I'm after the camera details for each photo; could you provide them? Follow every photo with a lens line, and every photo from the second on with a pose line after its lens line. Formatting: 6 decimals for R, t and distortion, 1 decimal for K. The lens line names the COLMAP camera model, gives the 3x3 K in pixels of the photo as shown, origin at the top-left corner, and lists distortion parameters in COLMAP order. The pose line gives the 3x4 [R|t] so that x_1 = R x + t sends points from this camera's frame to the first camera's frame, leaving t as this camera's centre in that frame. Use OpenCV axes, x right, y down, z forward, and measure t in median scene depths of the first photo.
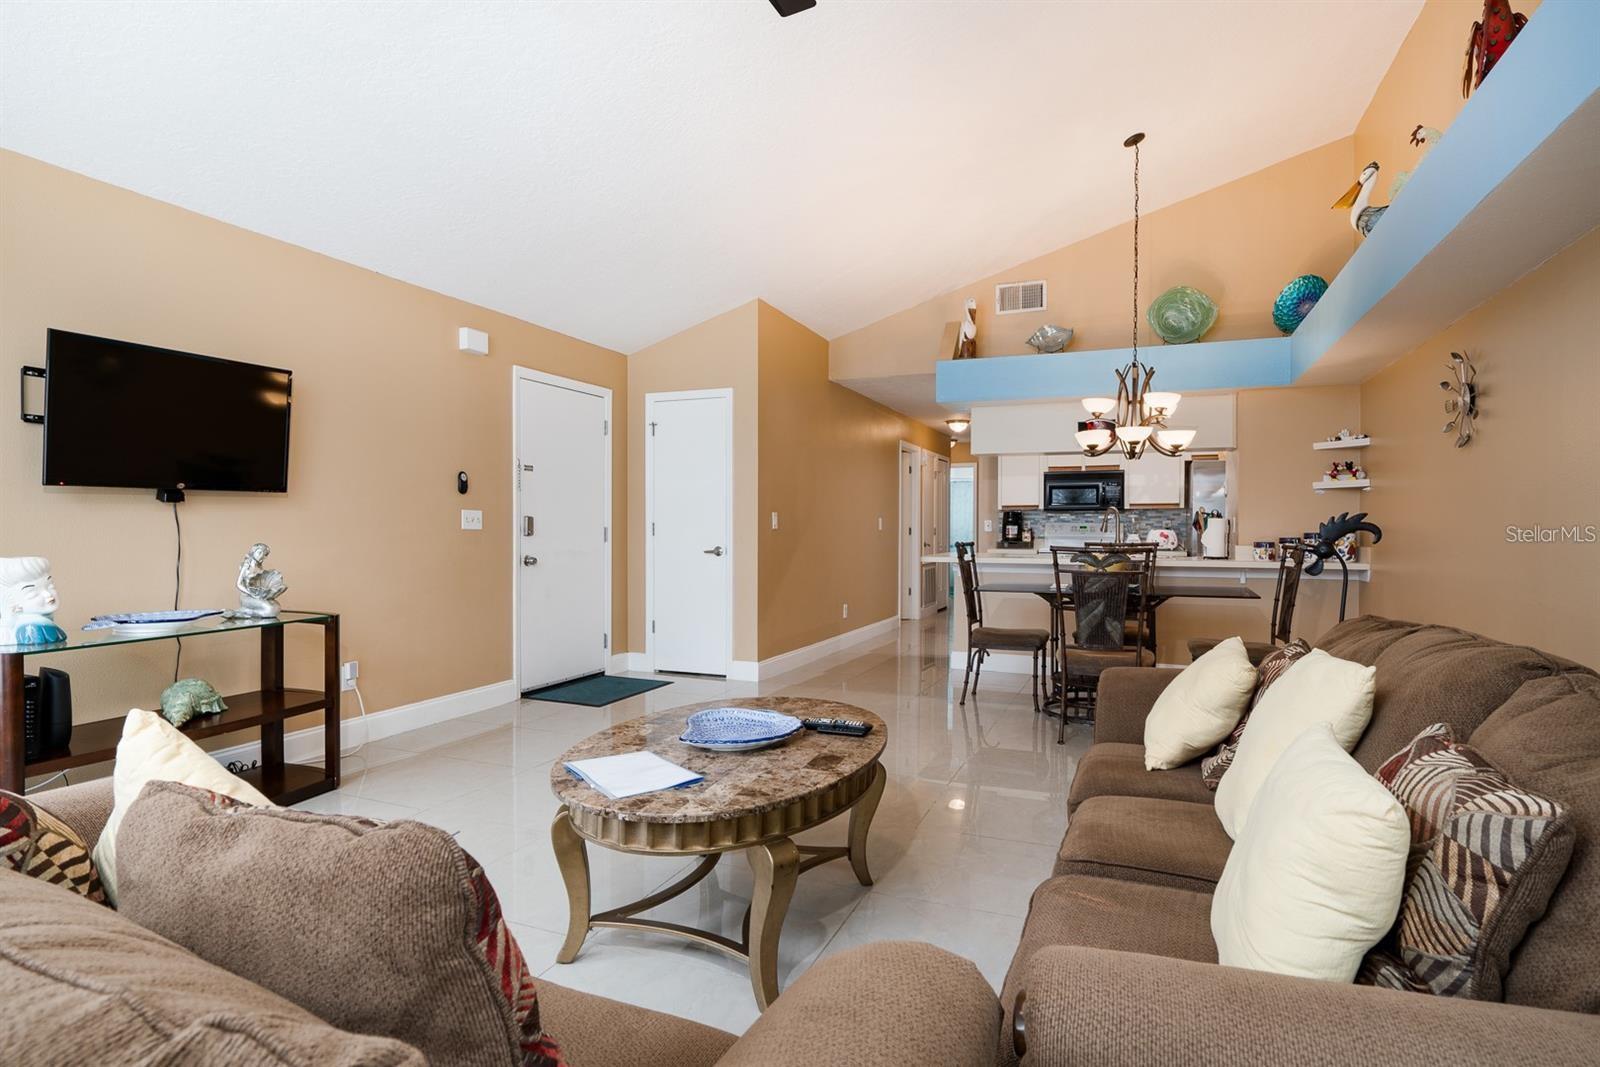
lens RADIAL K [[853.5, 0, 789.9], [0, 853.5, 528.1], [0, 0, 1]] dist [-0.002820, 0.001815]
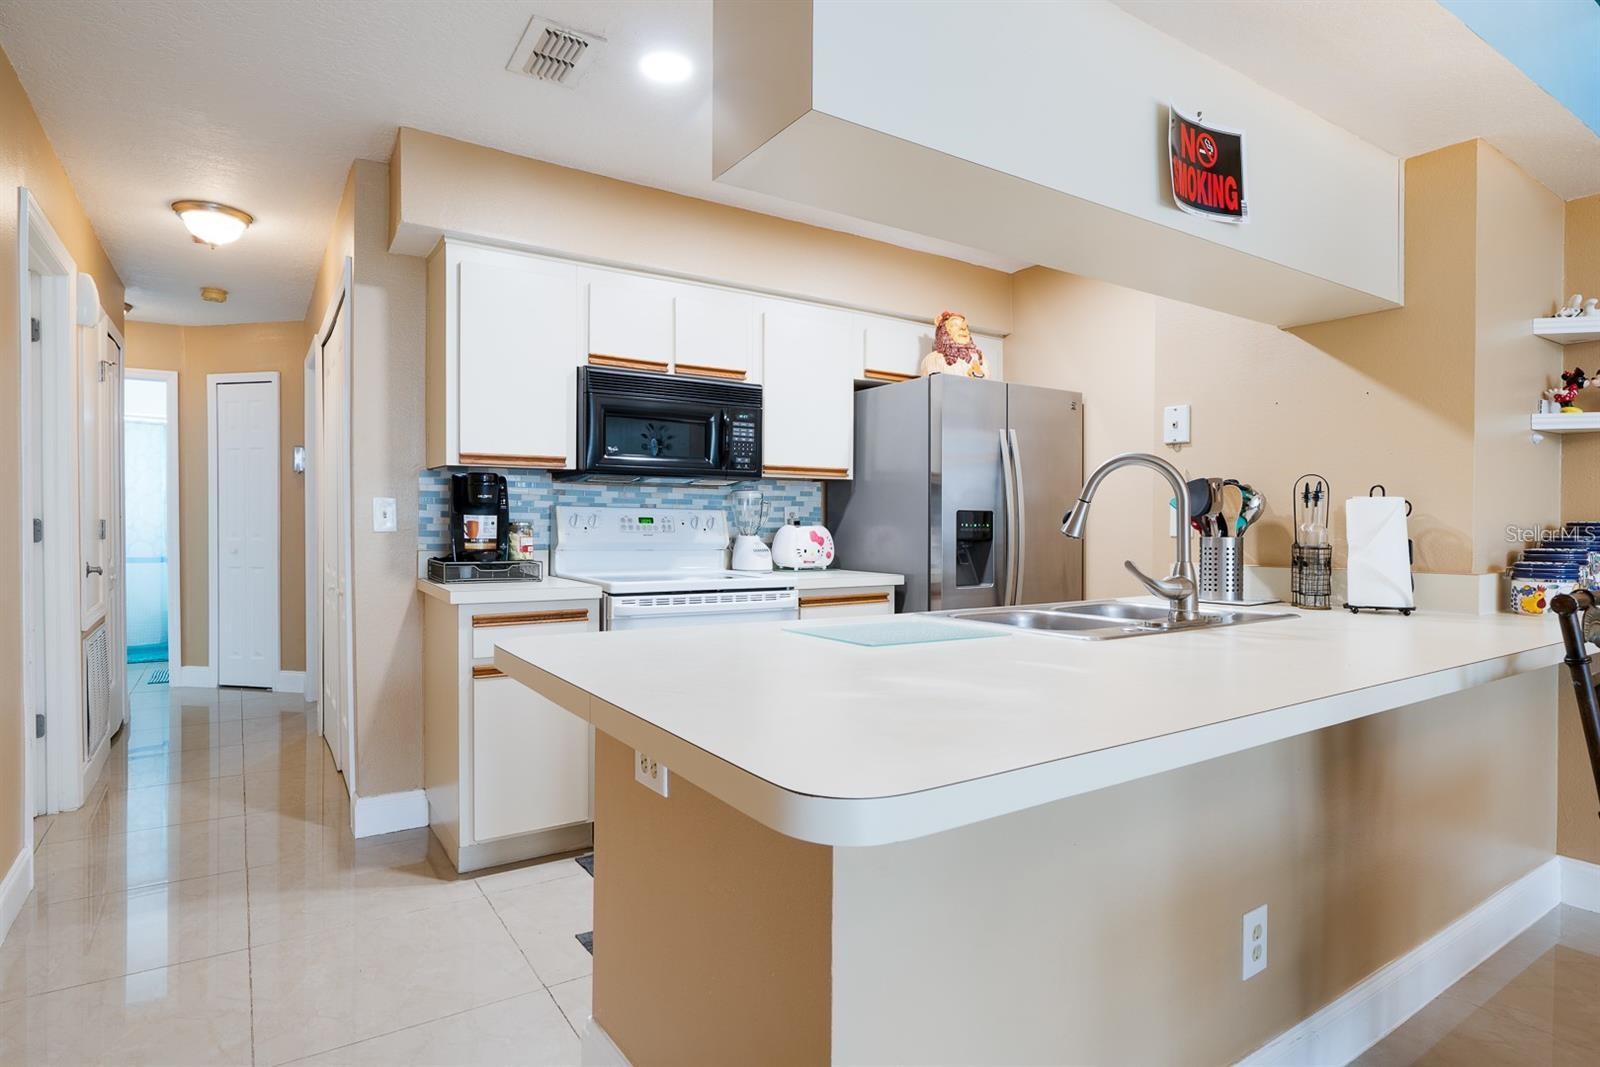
lens RADIAL K [[853.5, 0, 798.1], [0, 853.5, 540.4], [0, 0, 1]] dist [-0.002820, 0.001815]
pose [[0.560686, -0.016188, 0.827870, 0.065723], [-0.003401, 0.999755, 0.021852, -0.000230], [-0.828021, -0.015067, 0.560494, 0.959948]]
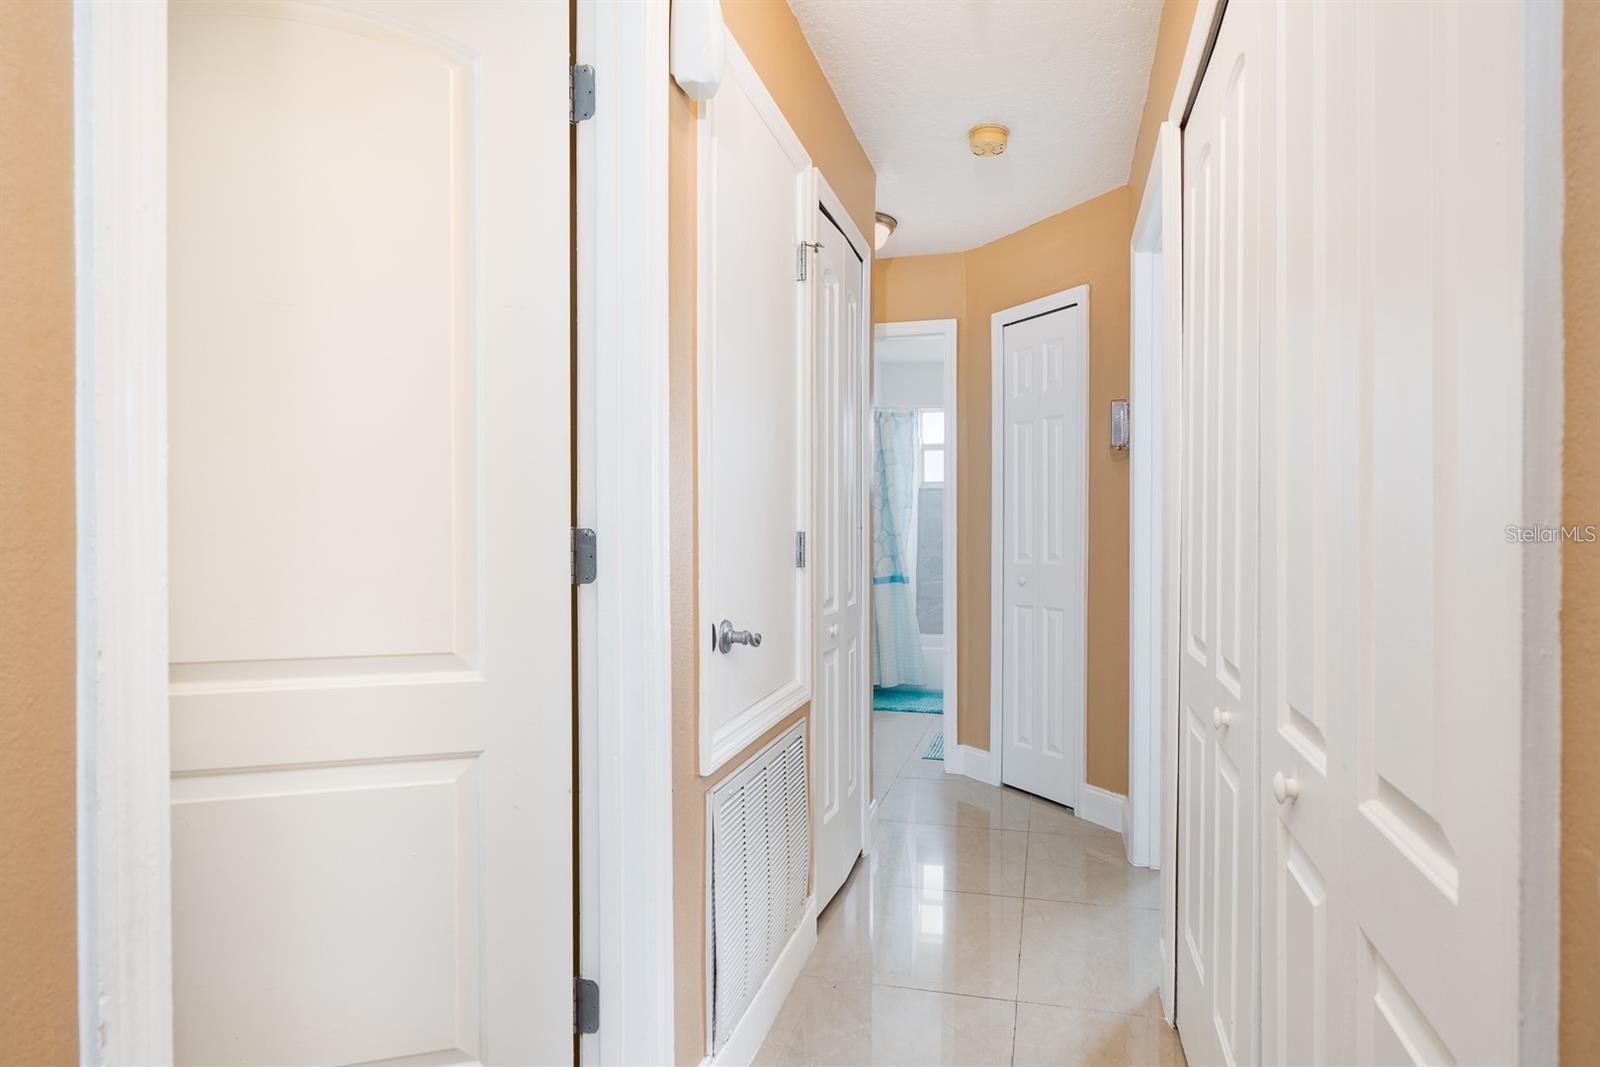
lens RADIAL K [[853.5, 0, 814.5], [0, 853.5, 533.0], [0, 0, 1]] dist [-0.002820, 0.001815]
pose [[0.992666, 0.000683, 0.120891, 0.260639], [-0.000786, 0.999999, 0.000803, 0.000184], [-0.120890, -0.000893, 0.992665, 1.387192]]
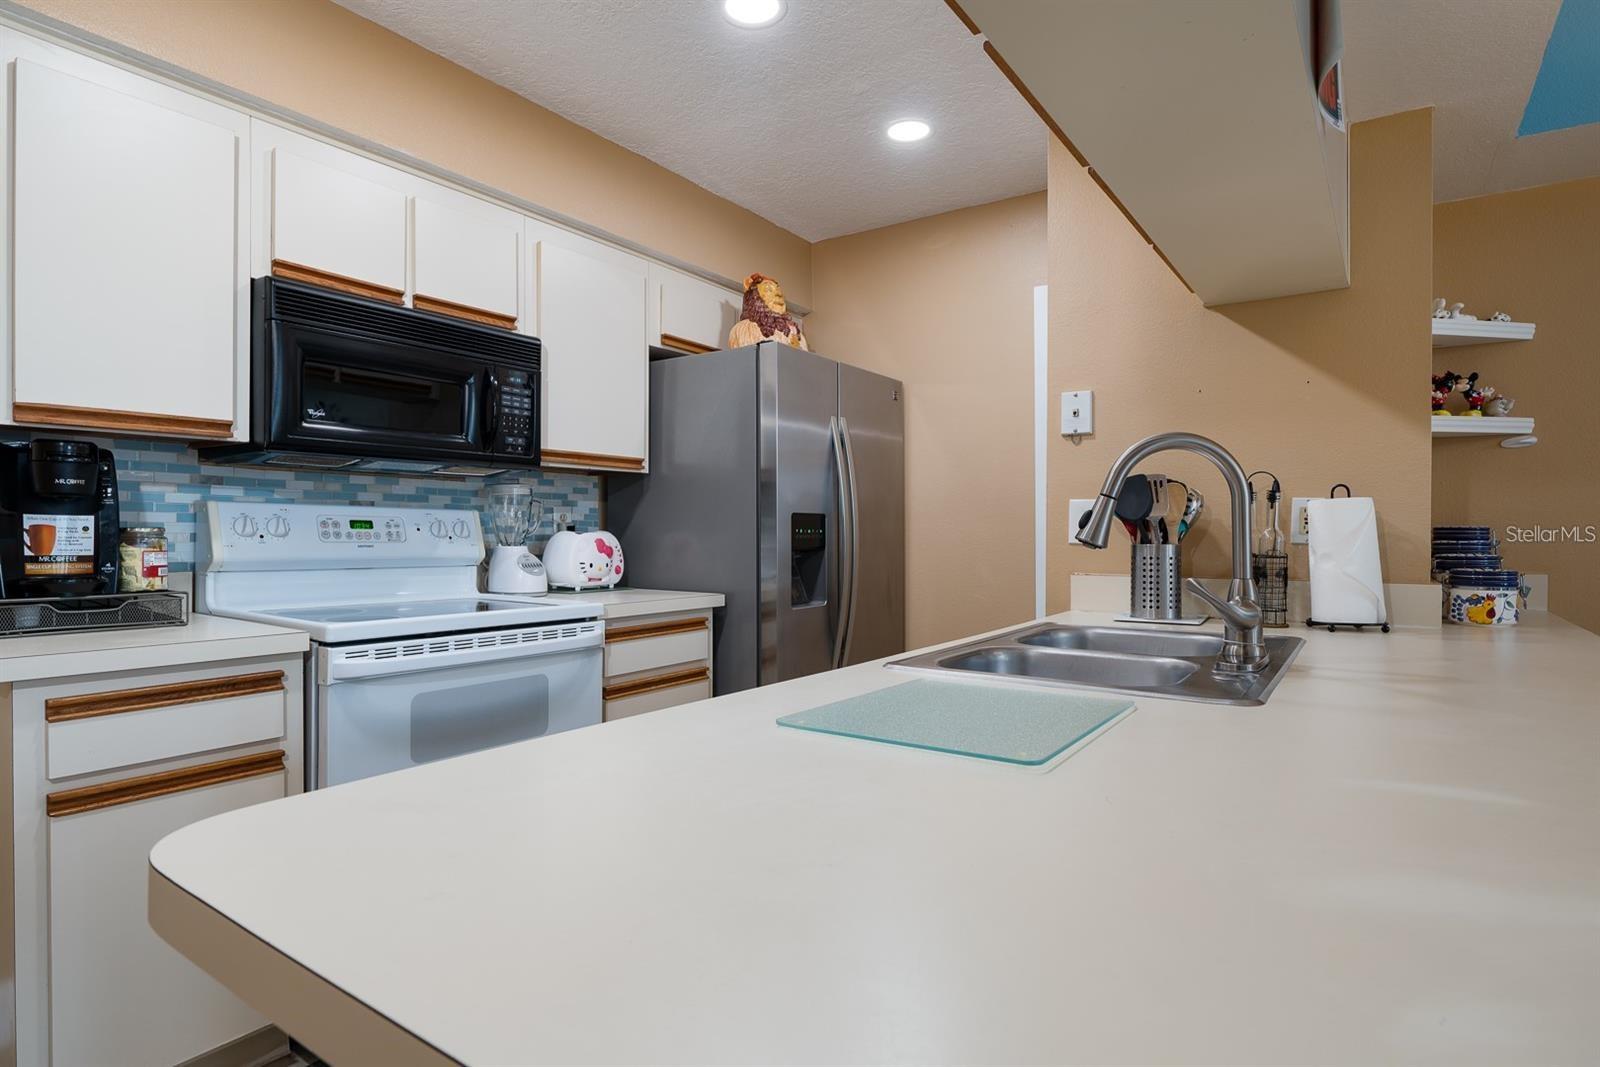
lens RADIAL K [[853.5, 0, 802.9], [0, 853.5, 537.0], [0, 0, 1]] dist [-0.002820, 0.001815]
pose [[0.216006, -0.008502, 0.976355, 0.144261], [-0.002793, 0.999953, 0.009325, 0.000613], [-0.976388, -0.004741, 0.215972, 1.080453]]
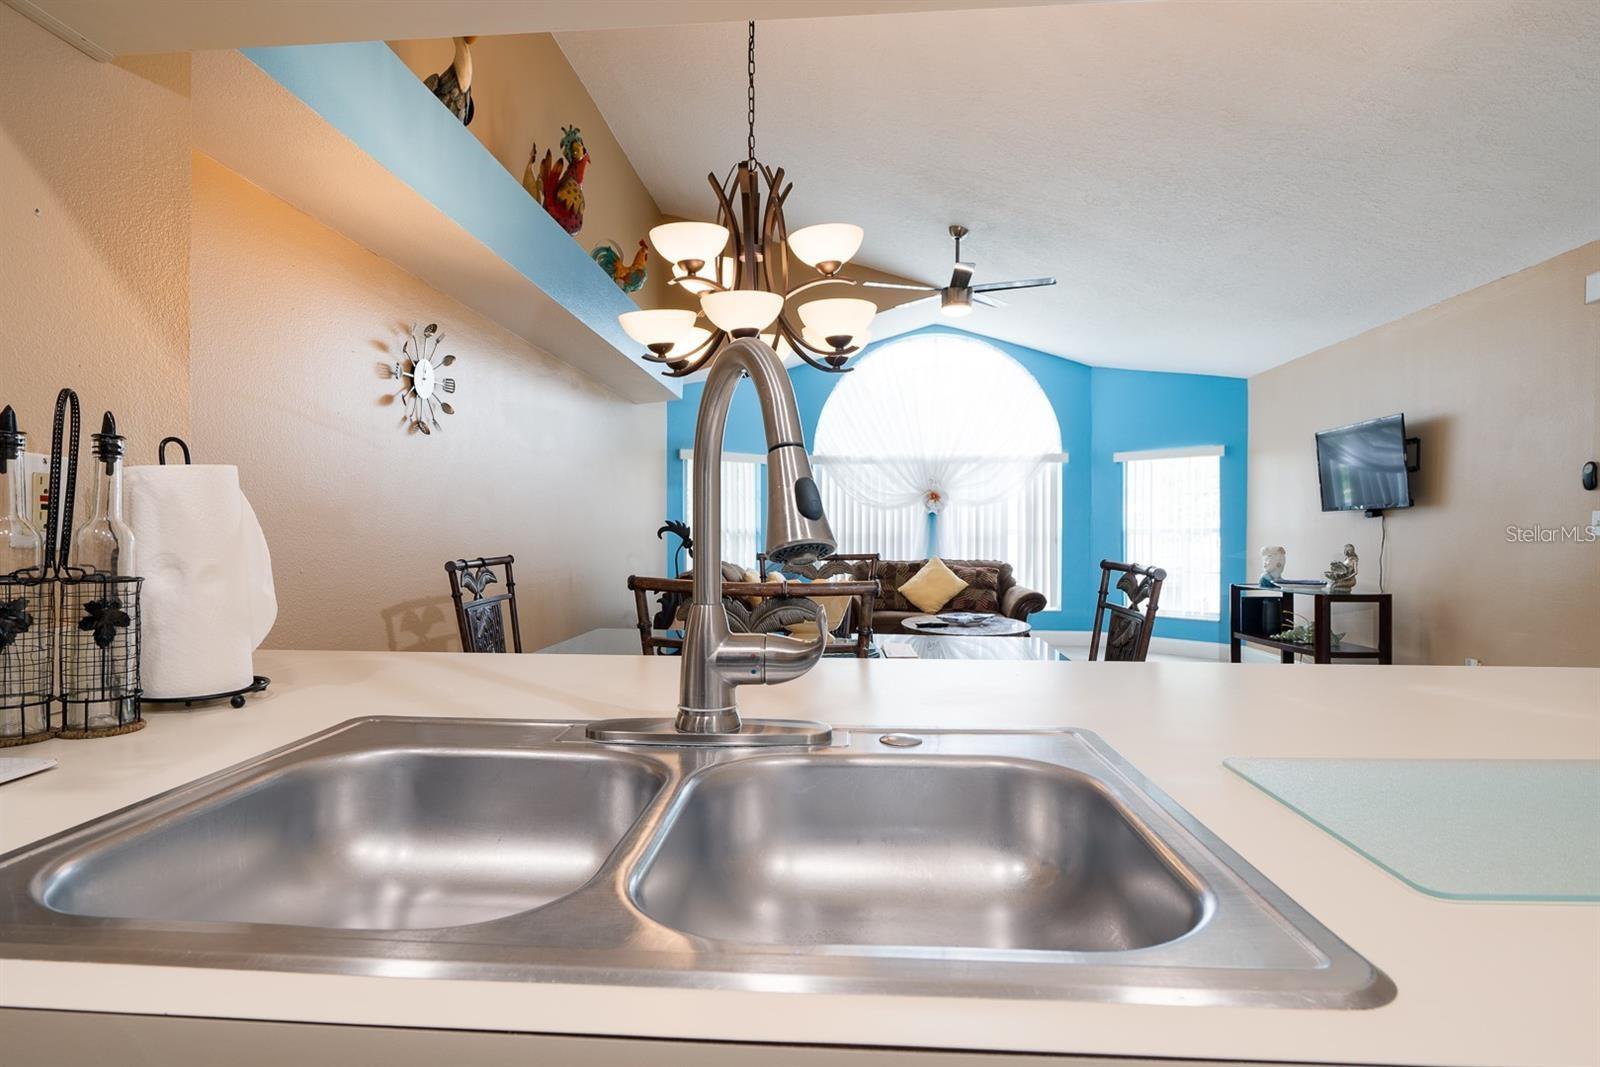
lens RADIAL K [[853.5, 0, 790.3], [0, 853.5, 558.0], [0, 0, 1]] dist [-0.002820, 0.001815]
pose [[-0.949964, 0.003528, -0.312341, 0.421336], [-0.006311, 0.999515, 0.030482, 0.001414], [0.312297, 0.030928, -0.949481, 1.150970]]
